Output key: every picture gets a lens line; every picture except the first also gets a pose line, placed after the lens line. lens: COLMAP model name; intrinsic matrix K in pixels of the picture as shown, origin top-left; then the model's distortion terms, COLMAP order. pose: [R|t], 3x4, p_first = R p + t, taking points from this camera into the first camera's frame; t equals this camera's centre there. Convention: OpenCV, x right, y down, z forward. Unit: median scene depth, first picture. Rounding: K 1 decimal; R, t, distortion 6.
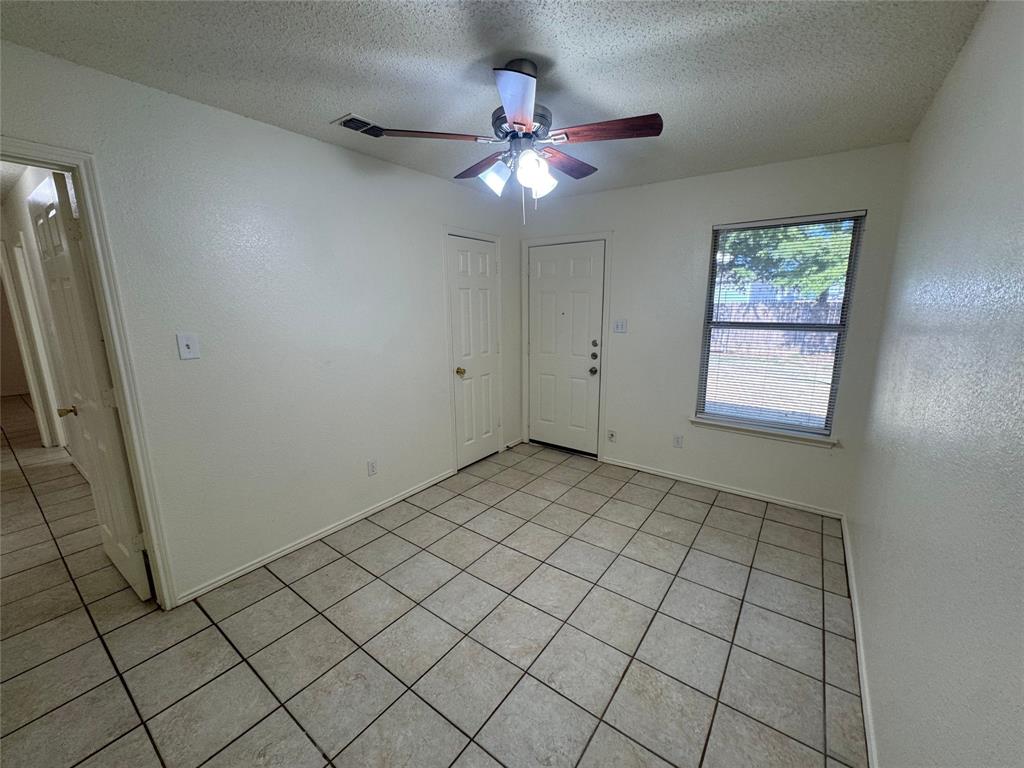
lens RADIAL K [[409.8, 0, 513.2], [0, 409.8, 385.8], [0, 0, 1]] dist [-0.002012, -0.000284]
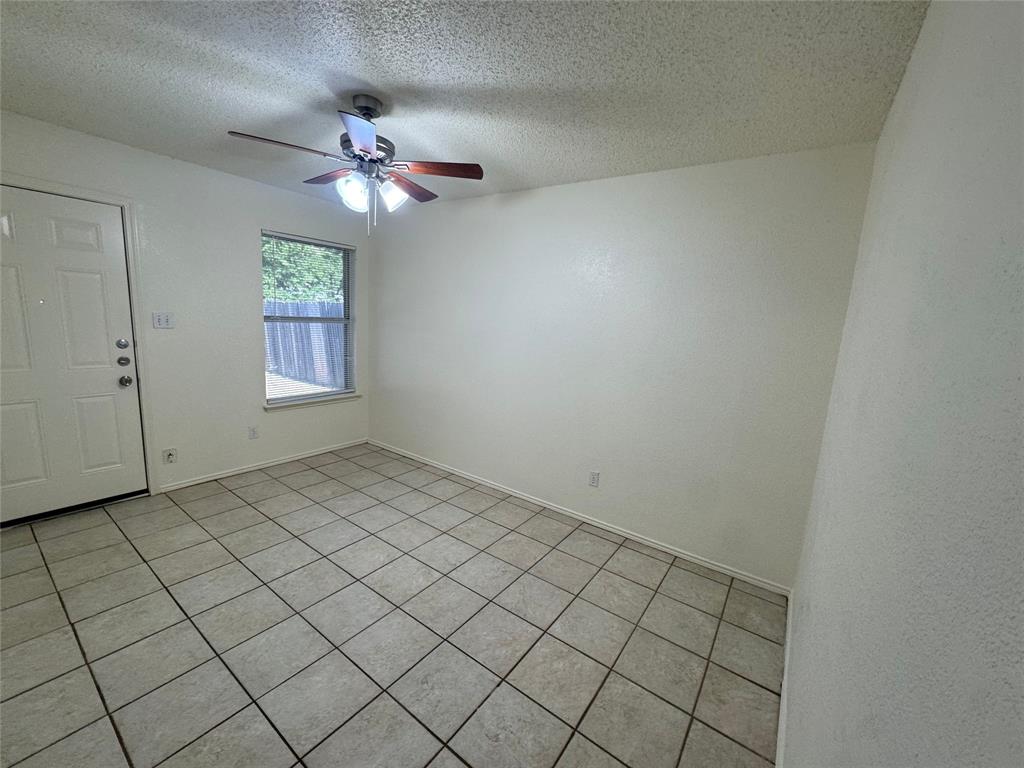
lens RADIAL K [[409.8, 0, 513.2], [0, 409.8, 385.8], [0, 0, 1]] dist [-0.002012, -0.000284]
pose [[-0.009951, -0.168978, 0.985570, -0.670481], [0.139424, 0.975756, 0.168703, -0.068424], [-0.990183, 0.139091, 0.013849, 0.365008]]
